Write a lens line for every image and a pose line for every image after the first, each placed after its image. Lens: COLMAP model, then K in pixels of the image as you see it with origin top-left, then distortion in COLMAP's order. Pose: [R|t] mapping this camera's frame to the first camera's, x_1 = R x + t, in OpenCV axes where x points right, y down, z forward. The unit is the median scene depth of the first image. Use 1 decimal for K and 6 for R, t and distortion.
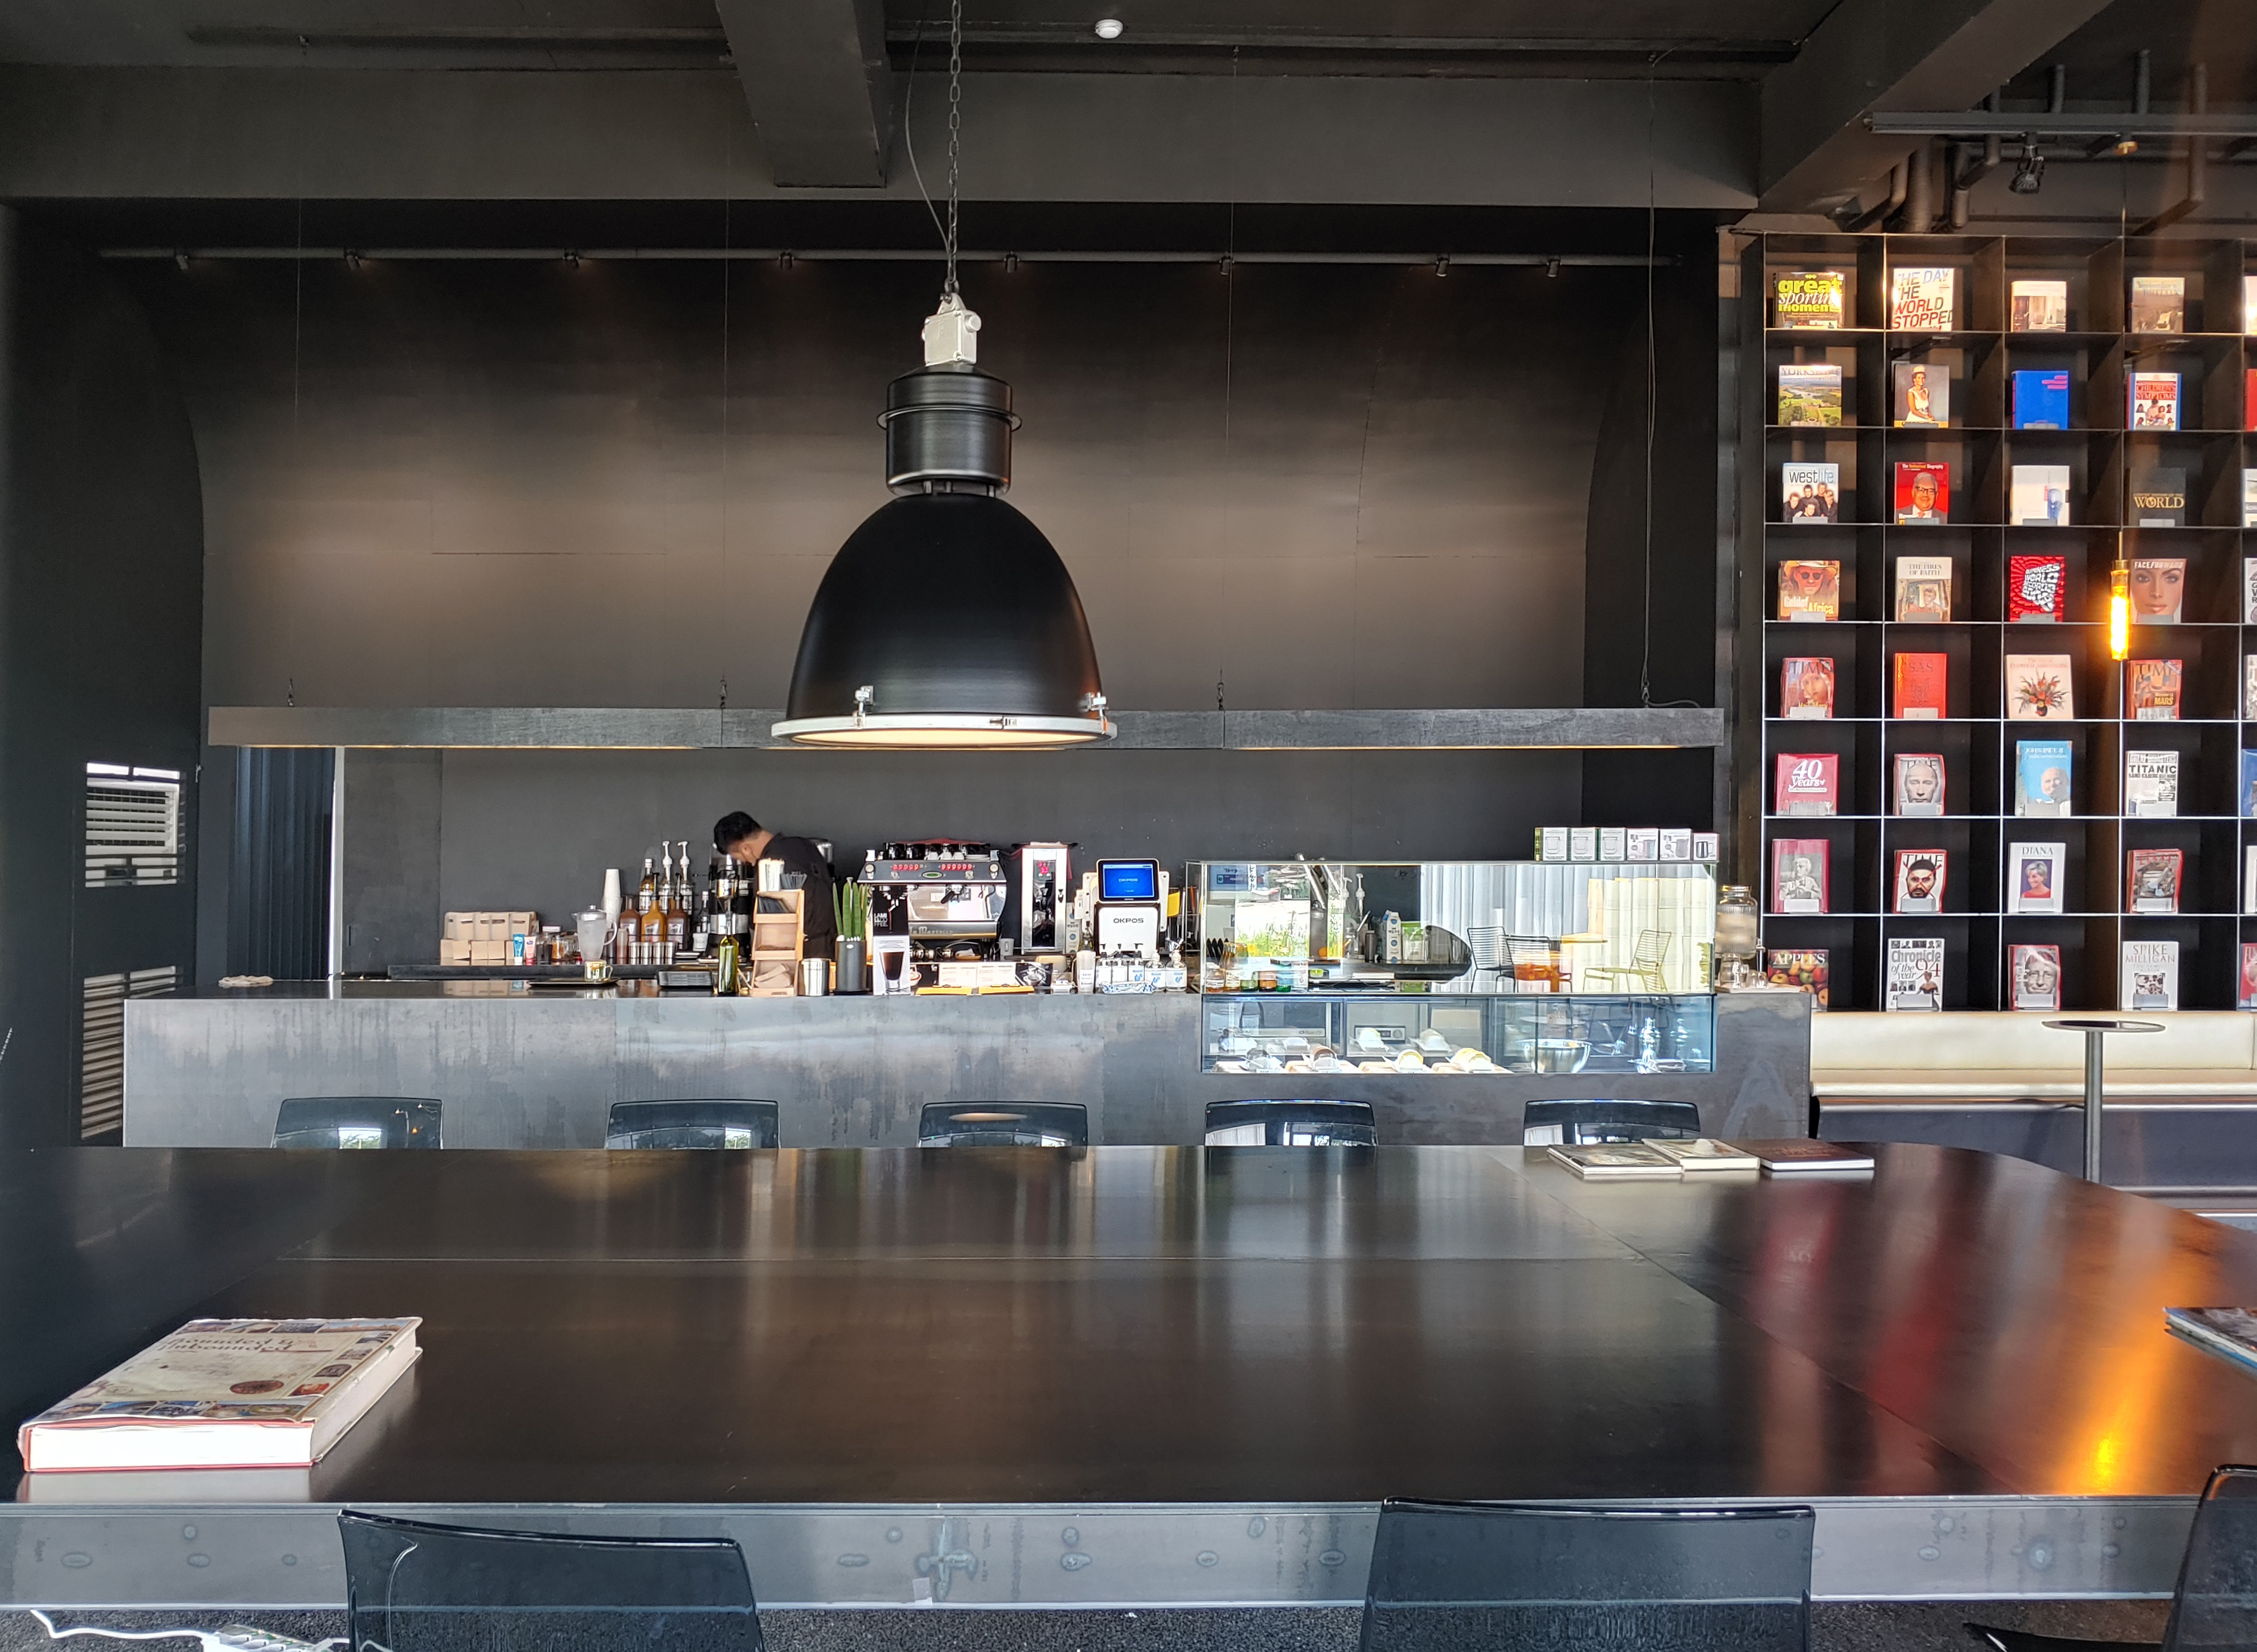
lens RADIAL K [[1724.4, 0, 1128.5], [0, 1724.4, 826.0], [0, 0, 1]] dist [-0.000790, 0.003526]
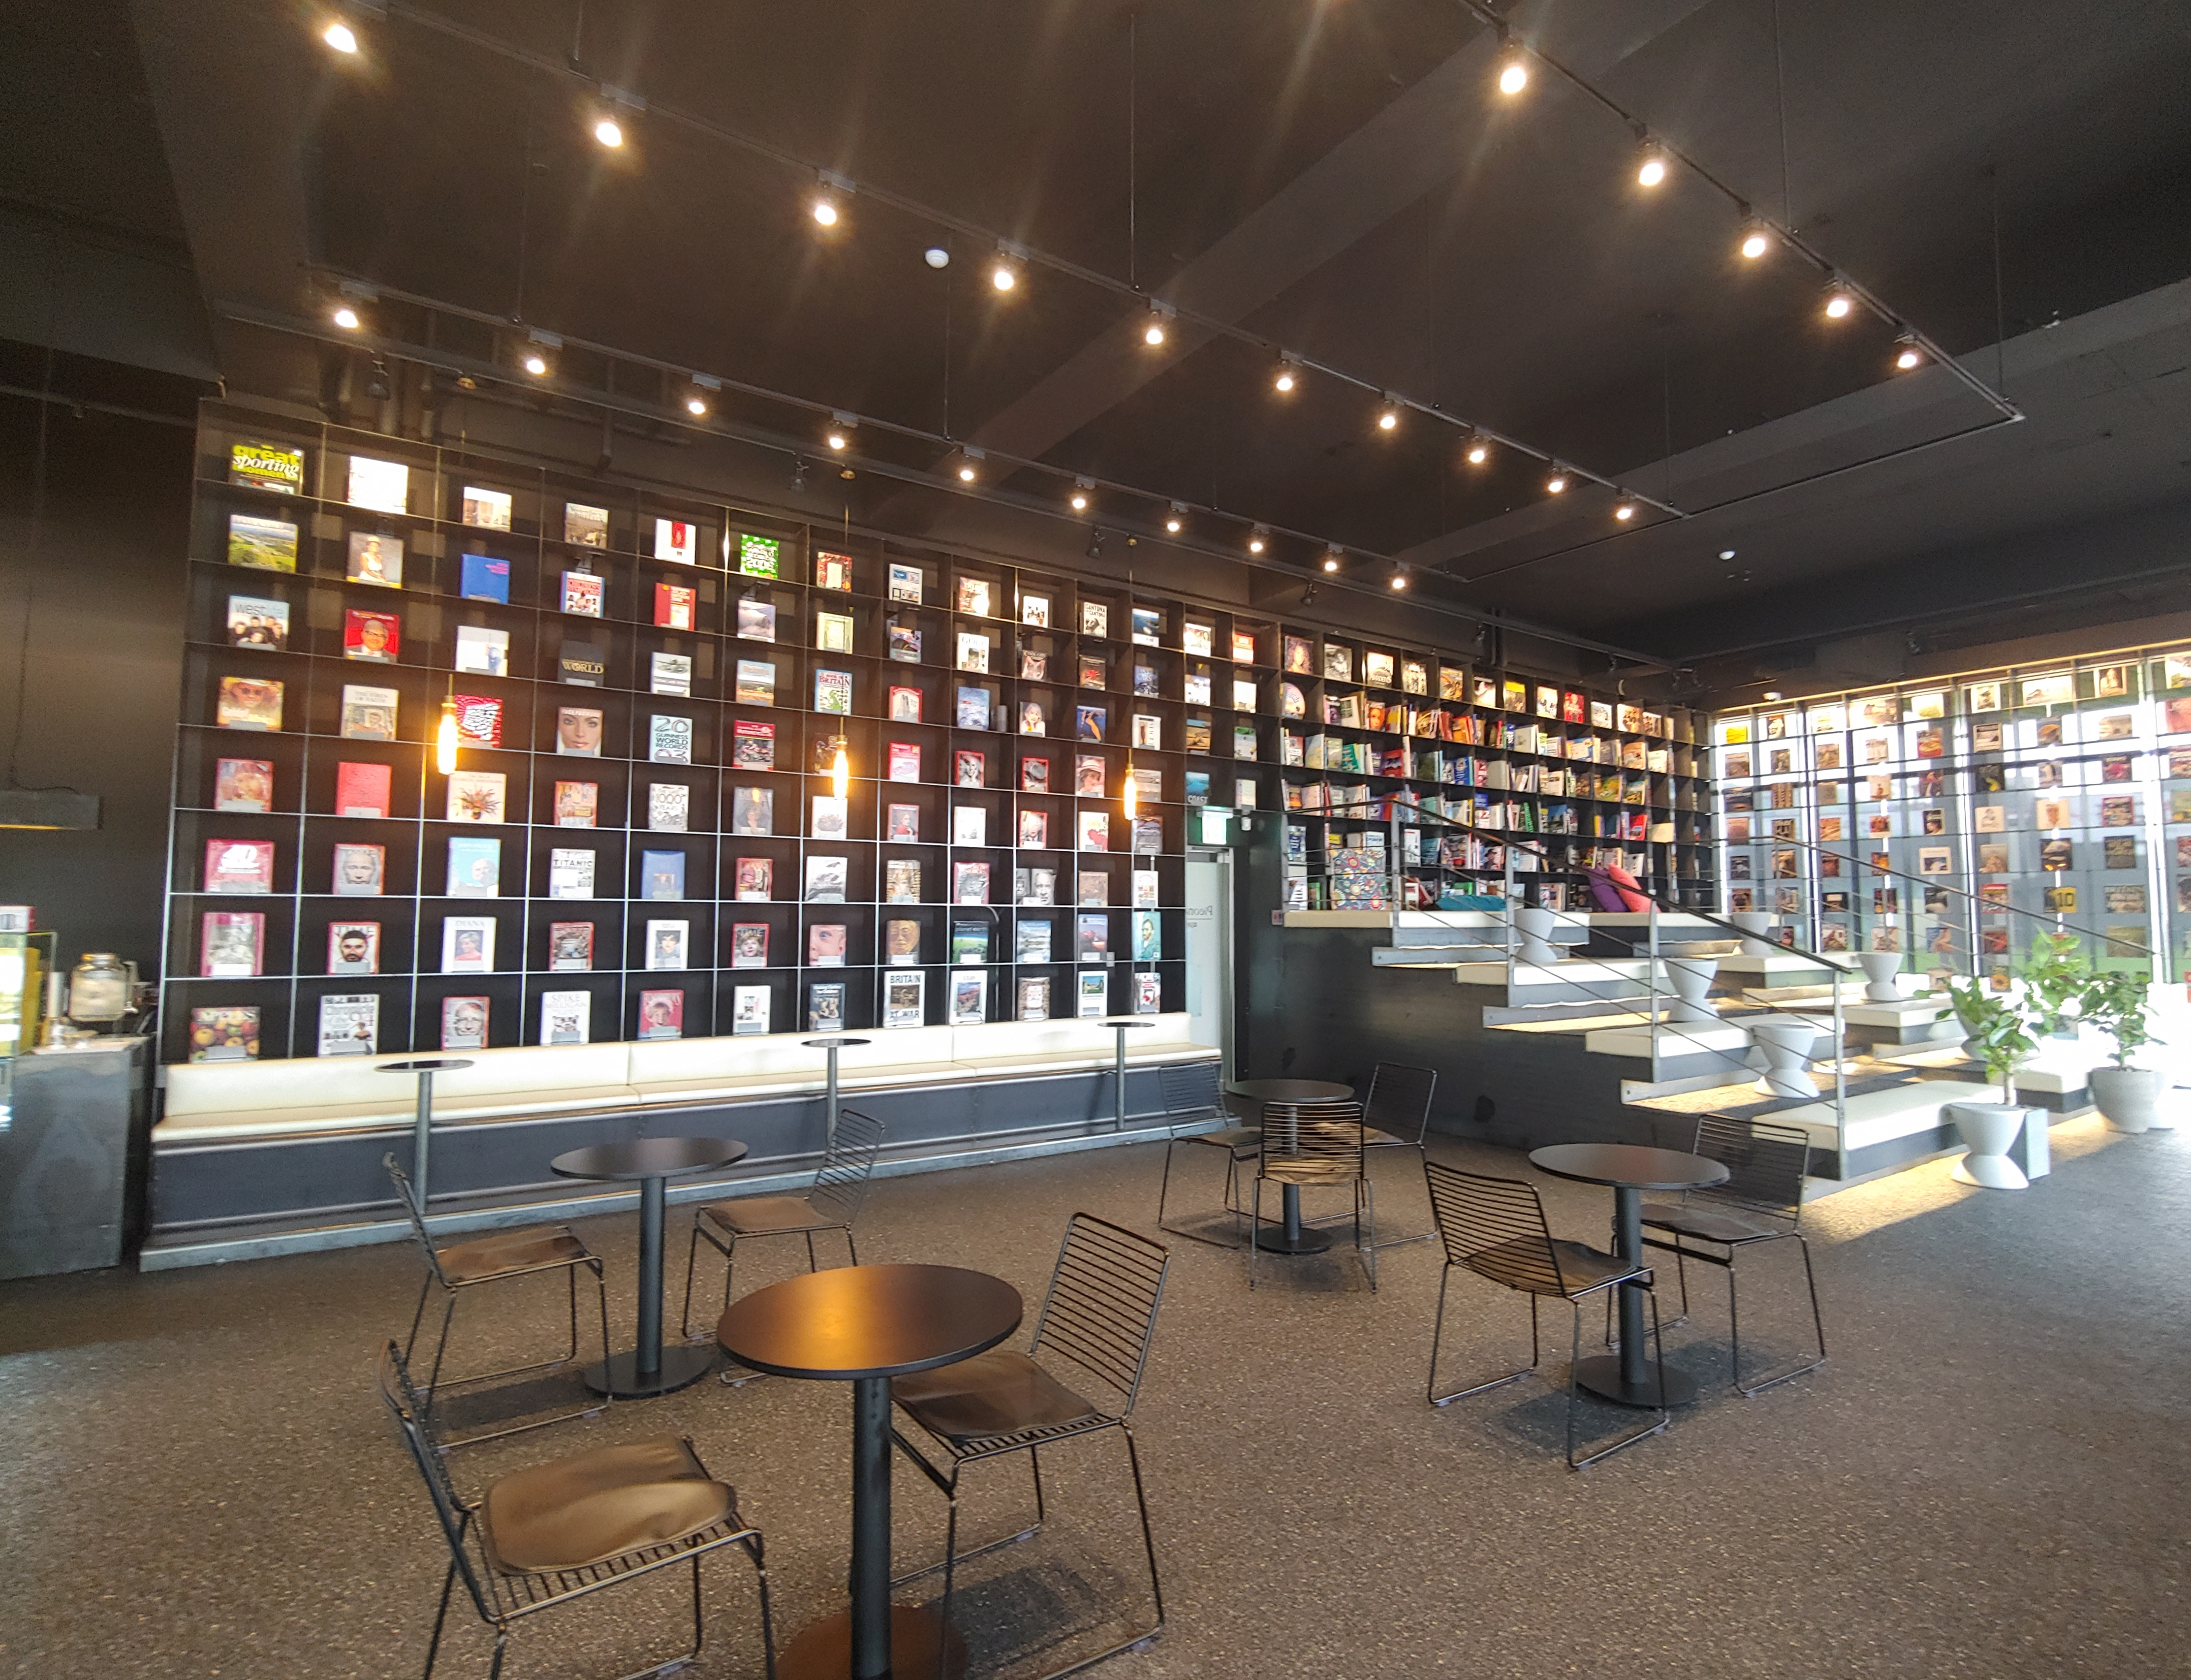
lens RADIAL K [[1088.1, 0, 1175.6], [0, 1088.1, 834.6], [0, 0, 1]] dist [-0.000768, -0.000274]
pose [[0.845459, 0.045561, 0.532093, 0.539509], [-0.009689, 0.997499, -0.070017, -0.000114], [-0.533952, 0.054041, 0.843786, 0.029911]]
